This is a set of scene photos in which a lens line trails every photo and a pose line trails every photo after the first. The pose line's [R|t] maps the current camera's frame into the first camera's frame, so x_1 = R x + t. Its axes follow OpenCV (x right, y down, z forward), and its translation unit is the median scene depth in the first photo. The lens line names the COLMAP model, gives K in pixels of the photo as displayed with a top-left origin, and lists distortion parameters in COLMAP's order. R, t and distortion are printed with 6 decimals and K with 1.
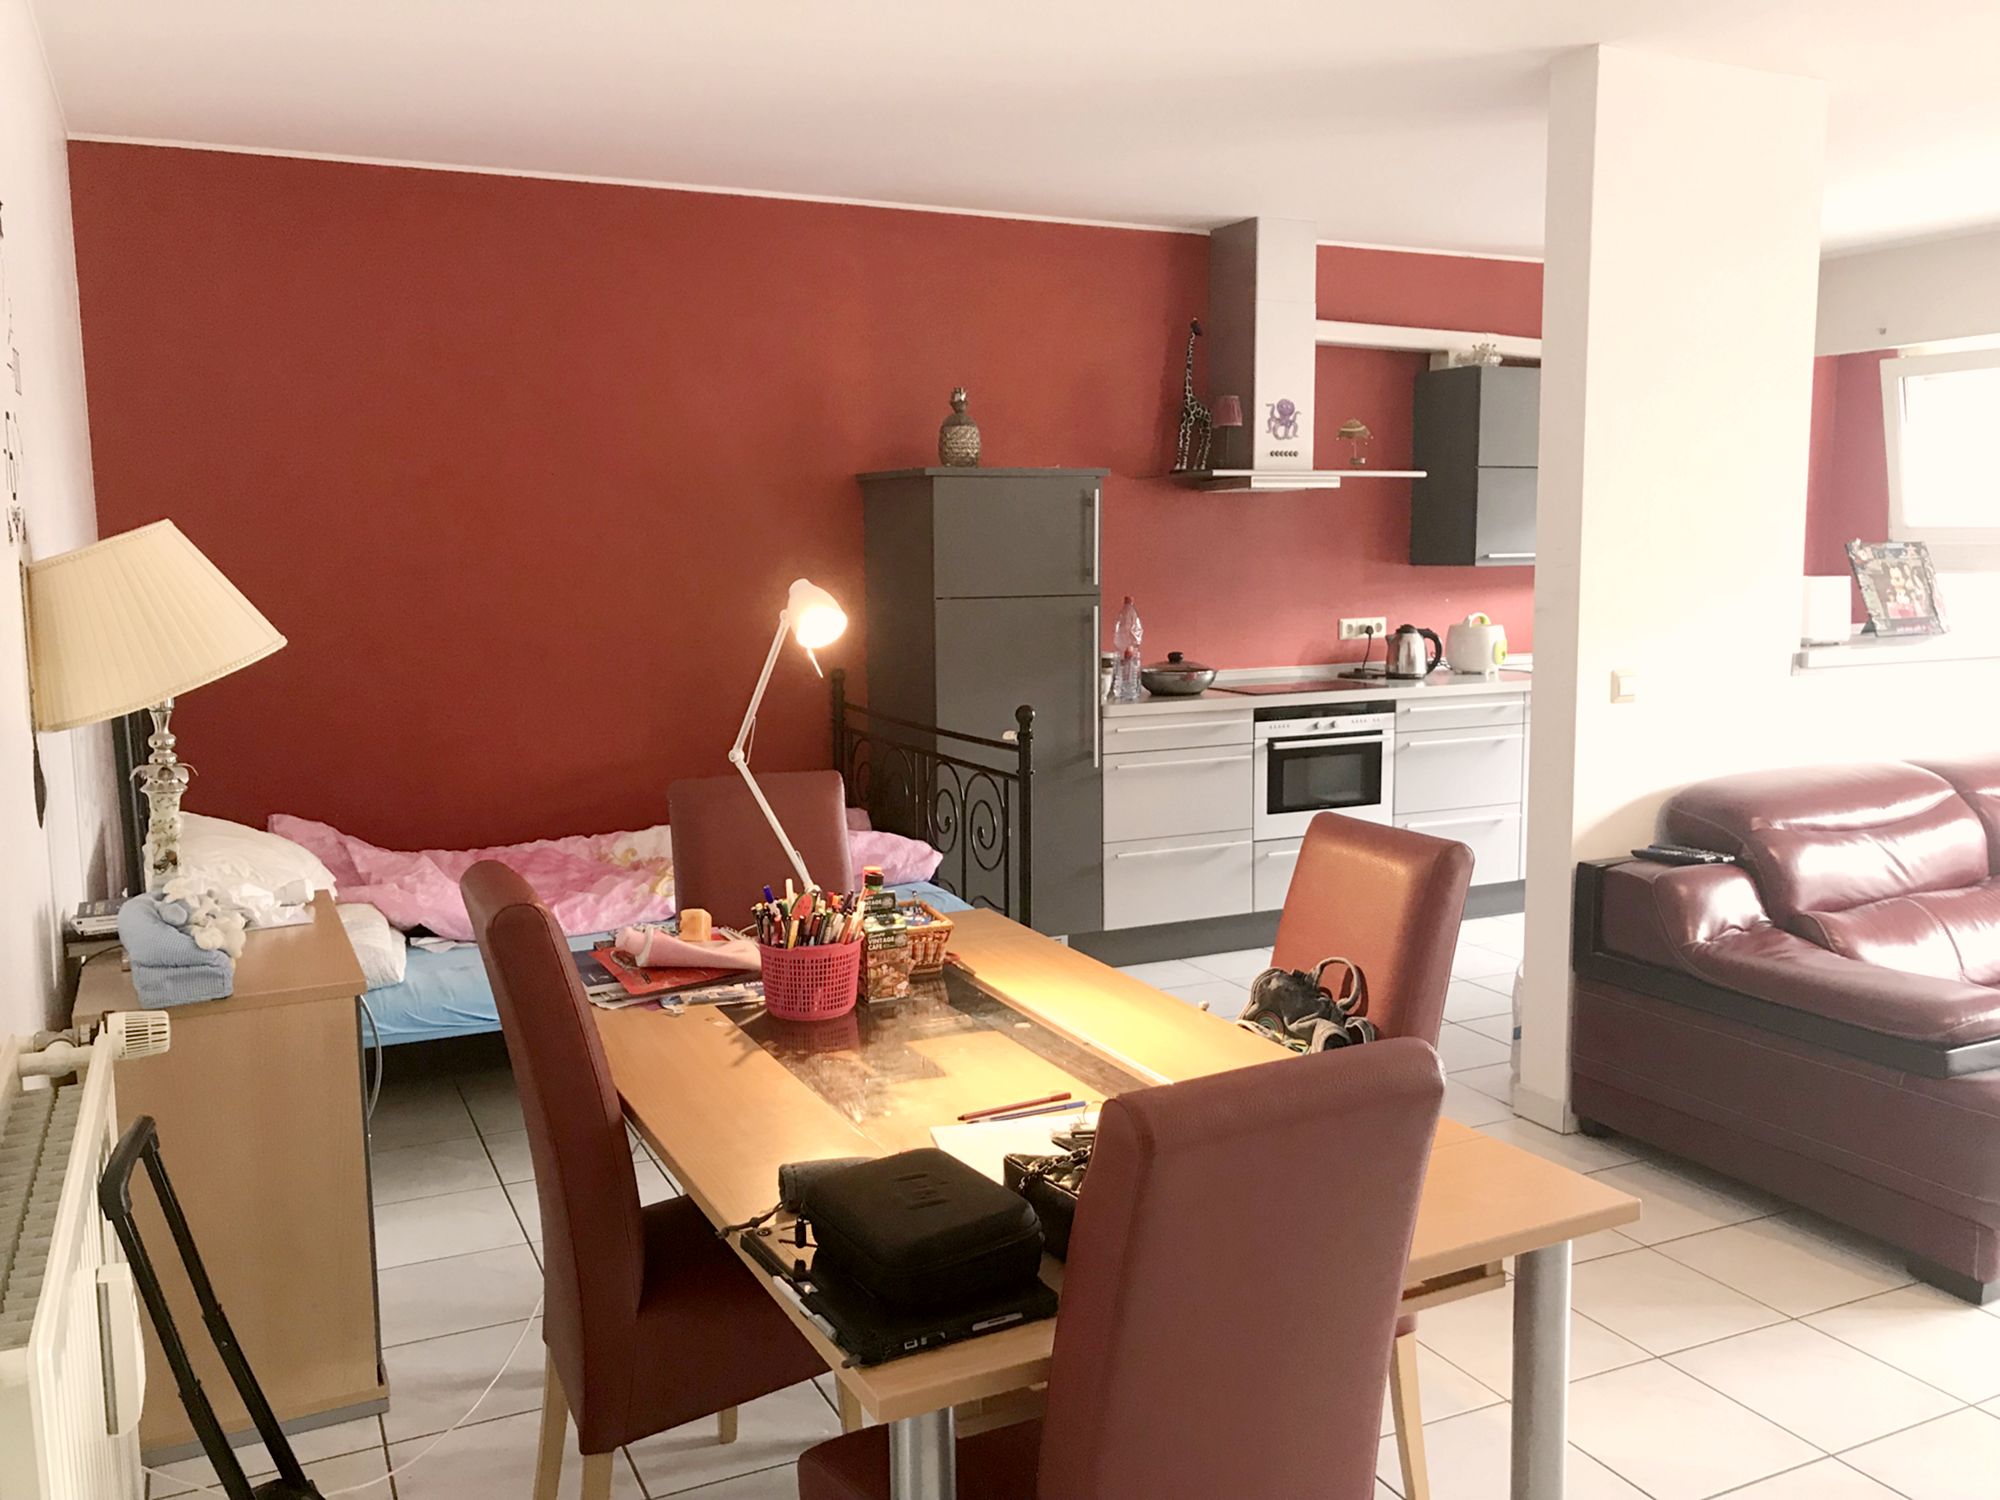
lens RADIAL K [[1639.1, 0, 1006.0], [0, 1639.1, 744.0], [0, 0, 1]] dist [0.035703, -0.015193]
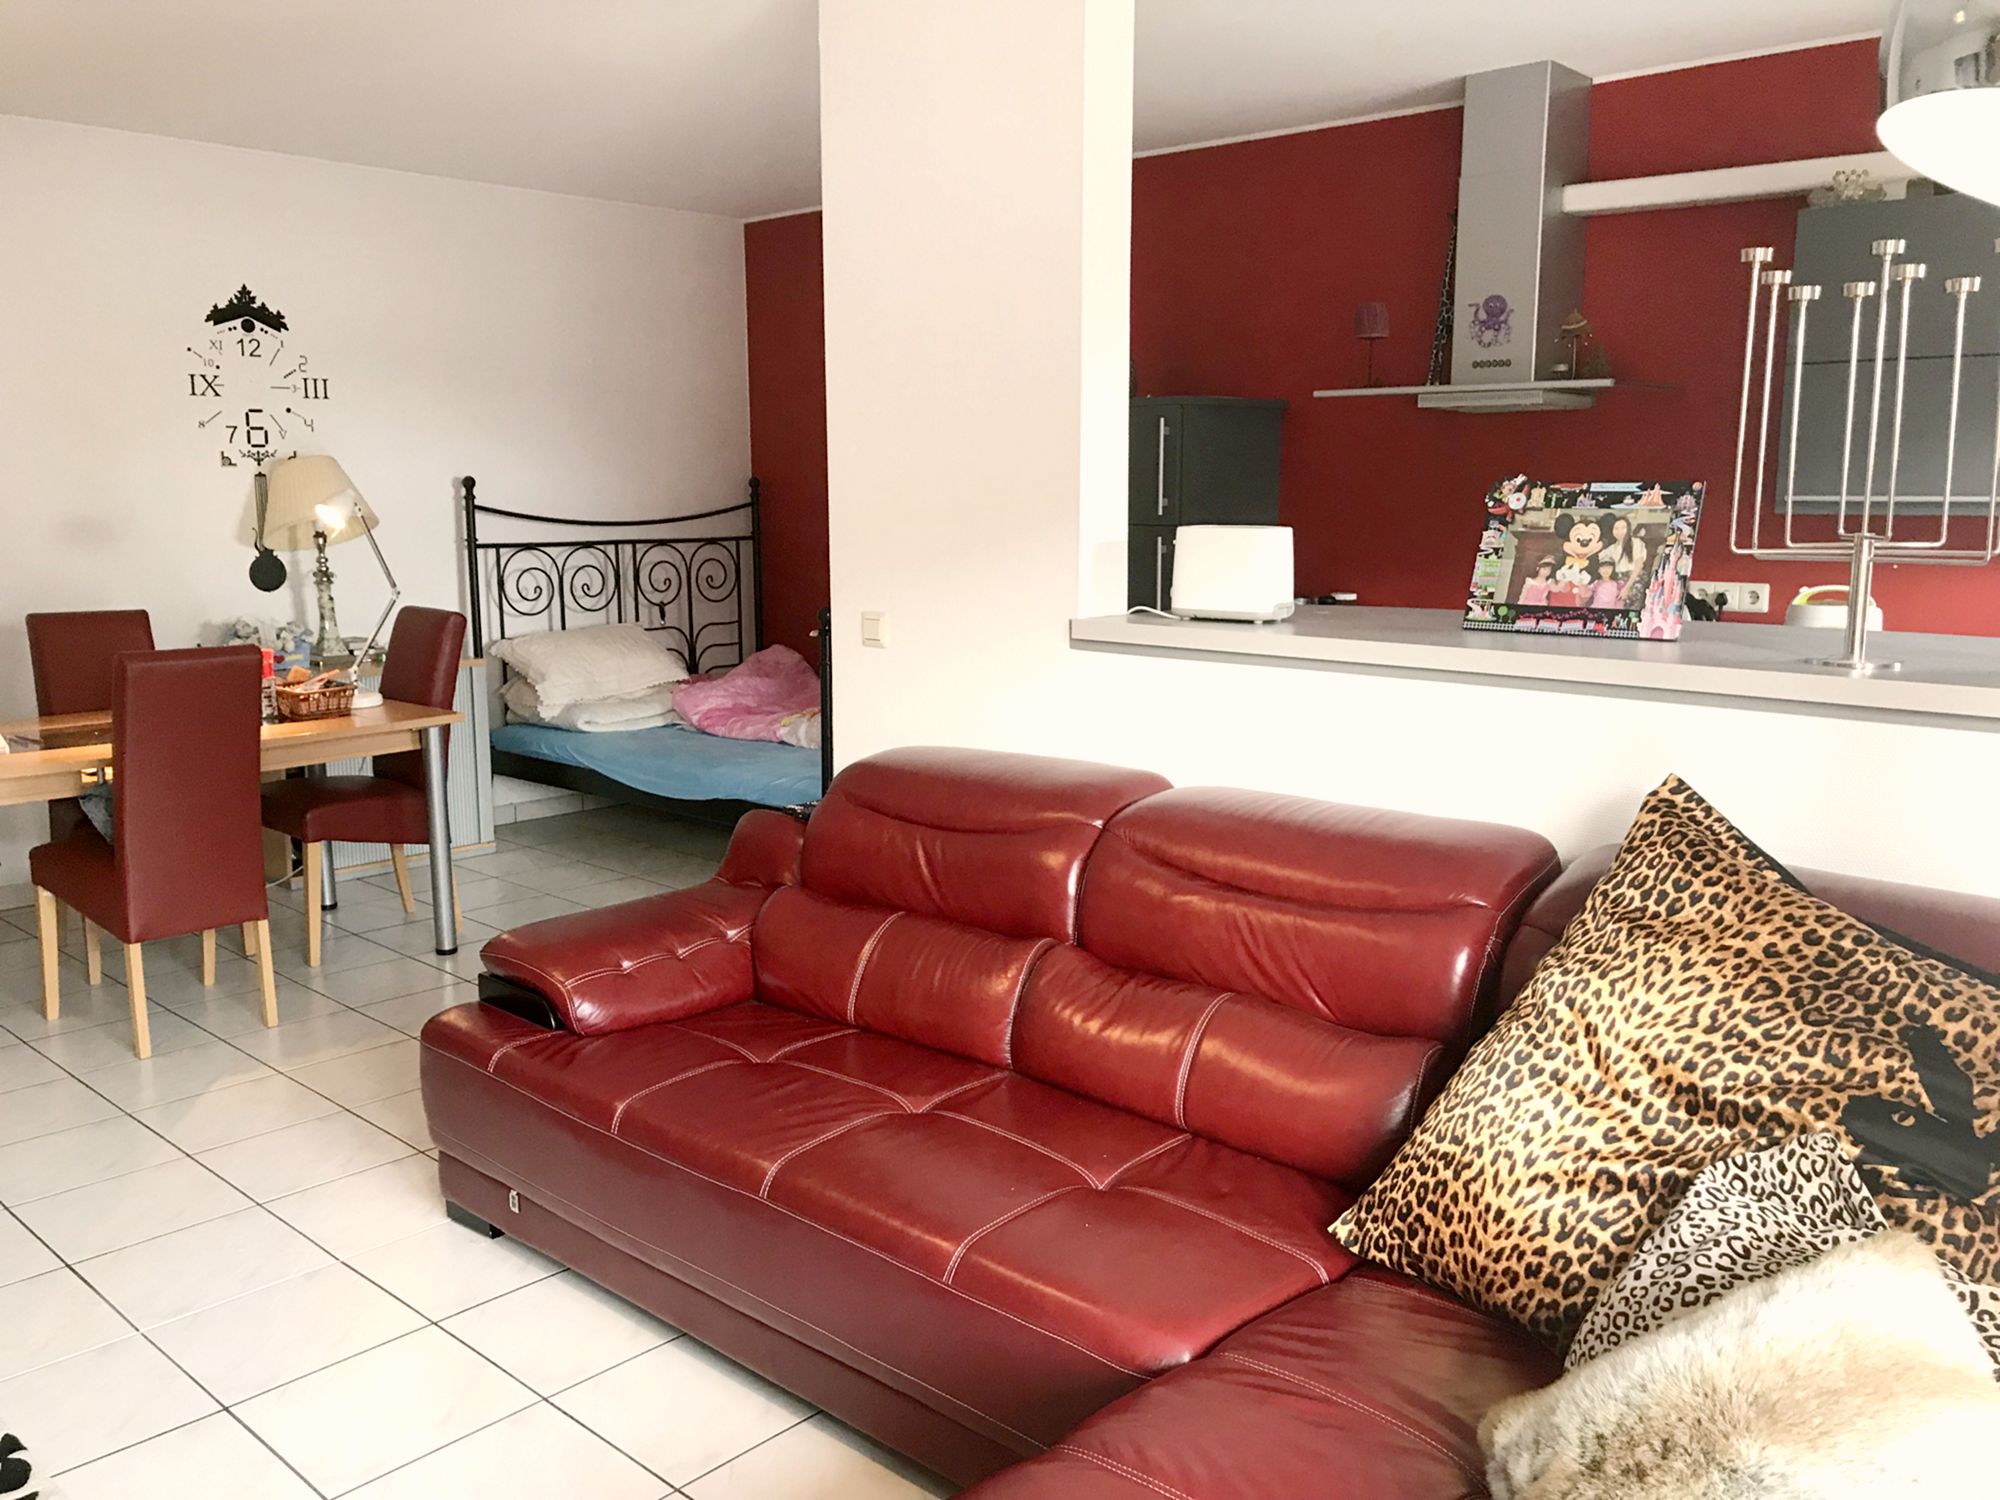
lens RADIAL K [[1640.4, 0, 983.4], [0, 1640.4, 750.5], [0, 0, 1]] dist [-0.002990, -0.013578]
pose [[0.369092, 0.160900, -0.915359, 0.848324], [-0.118104, 0.985035, 0.125525, -0.061832], [0.921858, 0.061777, 0.382572, 0.478107]]
